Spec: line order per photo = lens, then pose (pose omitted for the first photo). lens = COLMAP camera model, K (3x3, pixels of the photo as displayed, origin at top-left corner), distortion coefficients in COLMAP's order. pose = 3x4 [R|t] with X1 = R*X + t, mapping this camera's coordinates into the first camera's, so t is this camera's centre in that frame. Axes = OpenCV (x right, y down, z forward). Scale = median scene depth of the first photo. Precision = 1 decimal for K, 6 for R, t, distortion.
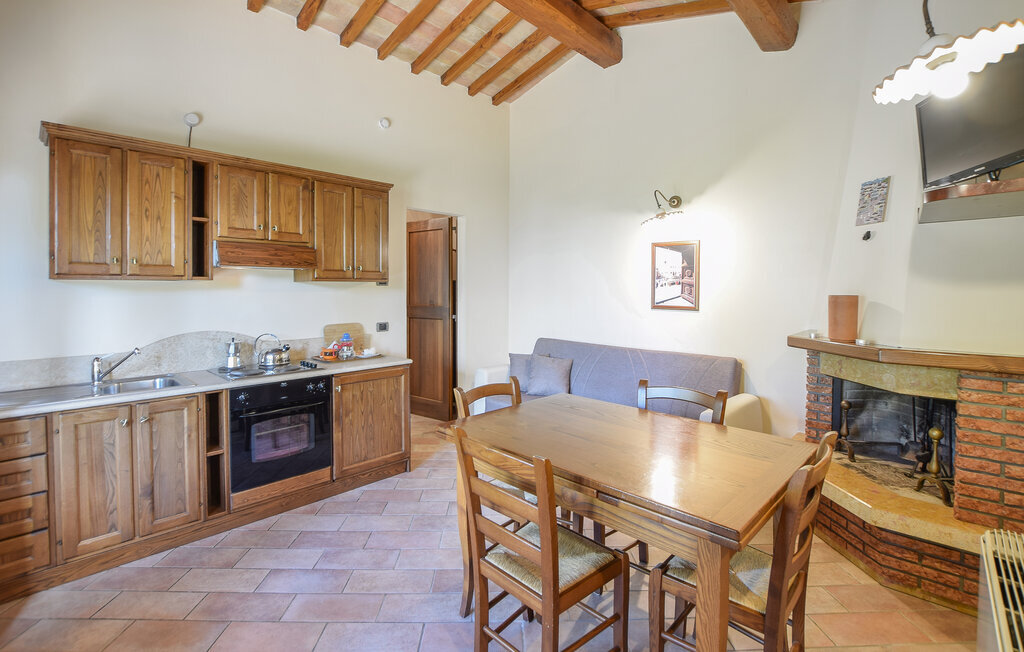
lens RADIAL K [[469.4, 0, 509.4], [0, 469.4, 296.8], [0, 0, 1]] dist [-0.023815, 0.000176]
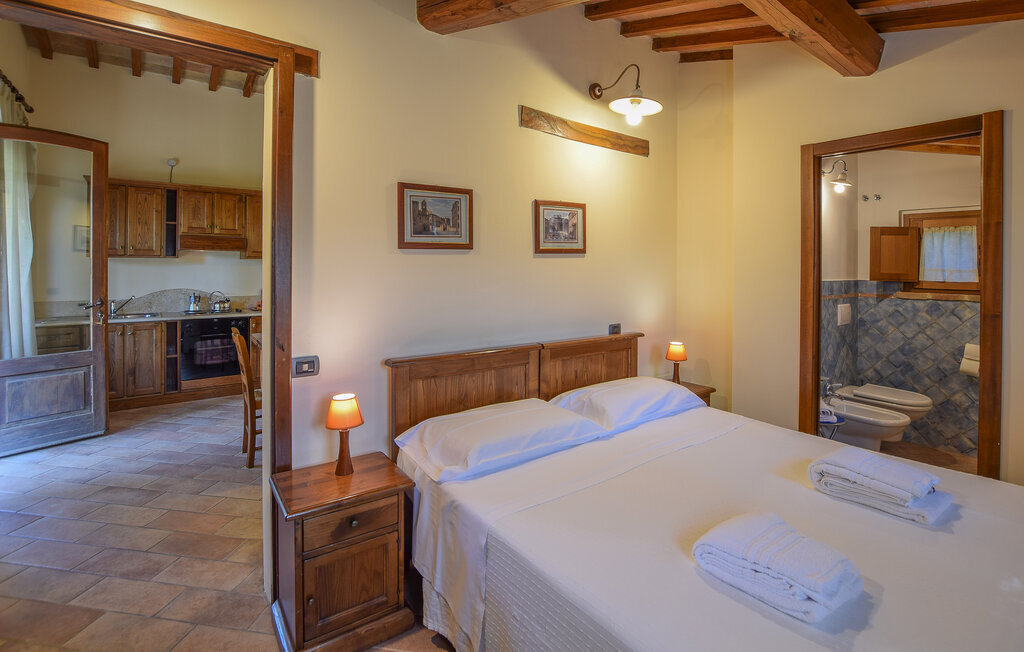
lens RADIAL K [[484.3, 0, 507.6], [0, 484.3, 269.7], [0, 0, 1]] dist [-0.011212, -0.000294]
pose [[0.986024, 0.006131, -0.166490, 0.839212], [-0.008070, 0.999907, -0.010977, 0.016372], [0.166408, 0.012167, 0.985982, -0.538307]]
